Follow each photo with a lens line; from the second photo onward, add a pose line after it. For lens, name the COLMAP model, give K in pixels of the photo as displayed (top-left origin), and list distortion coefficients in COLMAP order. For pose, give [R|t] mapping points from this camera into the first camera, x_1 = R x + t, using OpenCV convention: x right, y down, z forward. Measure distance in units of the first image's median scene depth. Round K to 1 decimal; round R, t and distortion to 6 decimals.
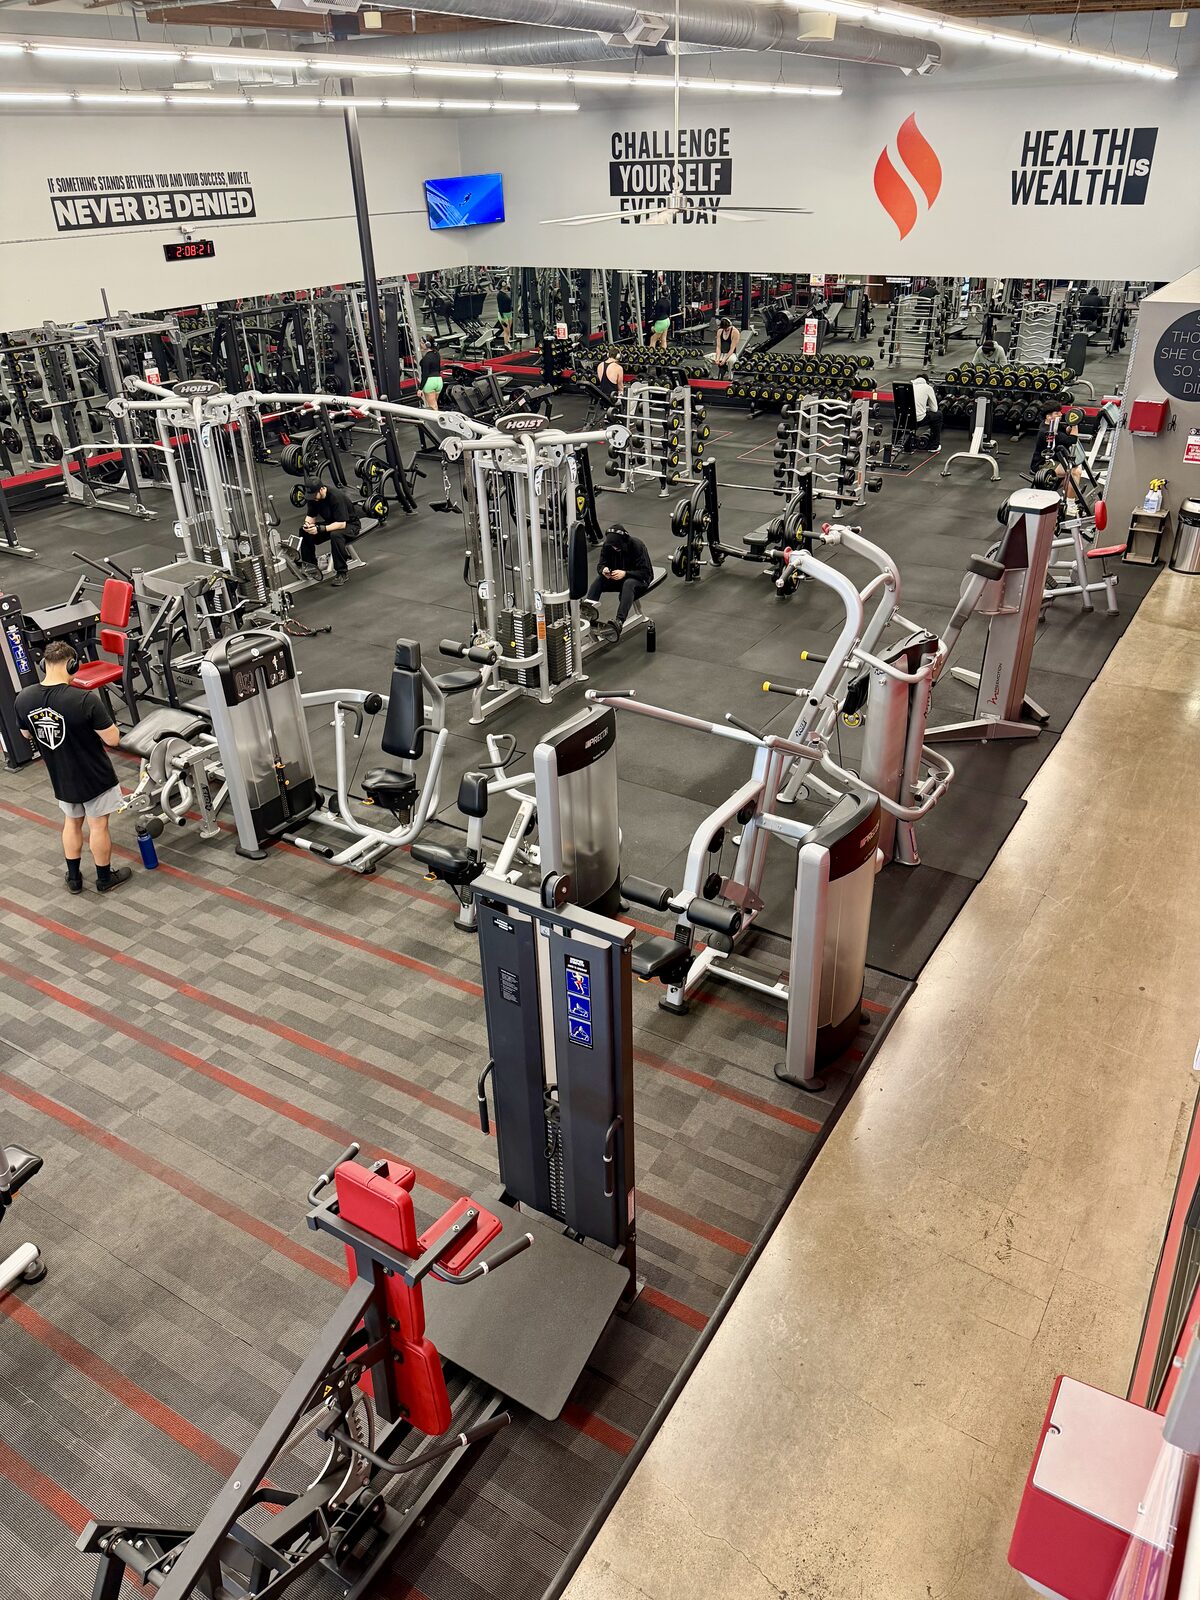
lens RADIAL K [[1146.9, 0, 599.5], [0, 1146.9, 800.1], [0, 0, 1]] dist [-0.006127, -0.002256]
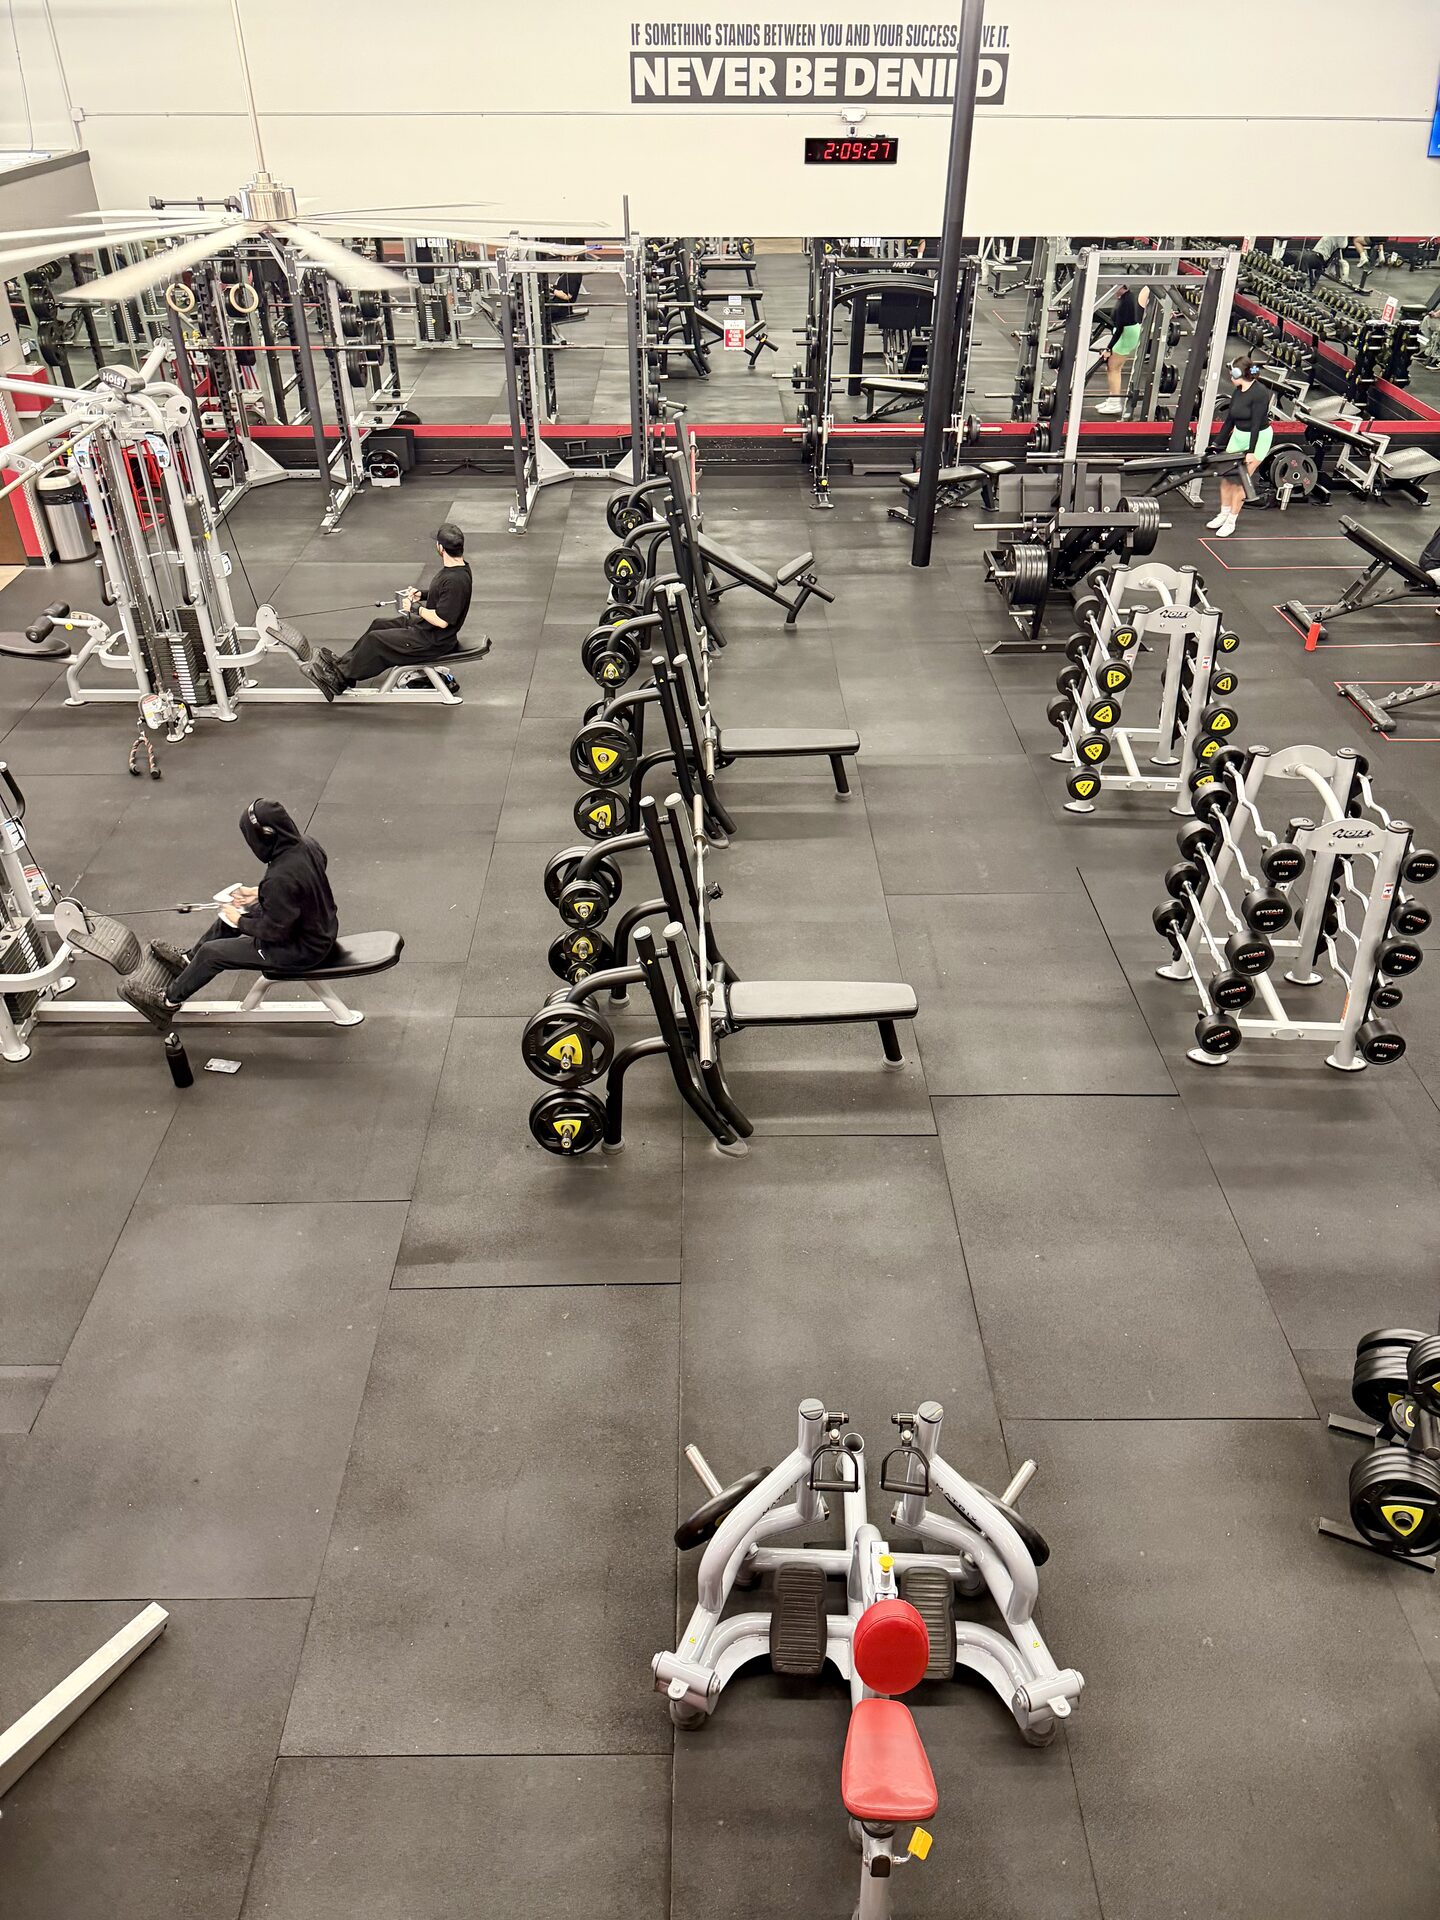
lens RADIAL K [[1376.3, 0, 718.9], [0, 1376.3, 957.7], [0, 0, 1]] dist [-0.006127, -0.002256]
pose [[0.533482, 0.508139, -0.676159, 0.372955], [-0.428440, 0.851620, 0.301965, -0.309191], [0.729271, 0.128601, 0.672031, 0.508162]]
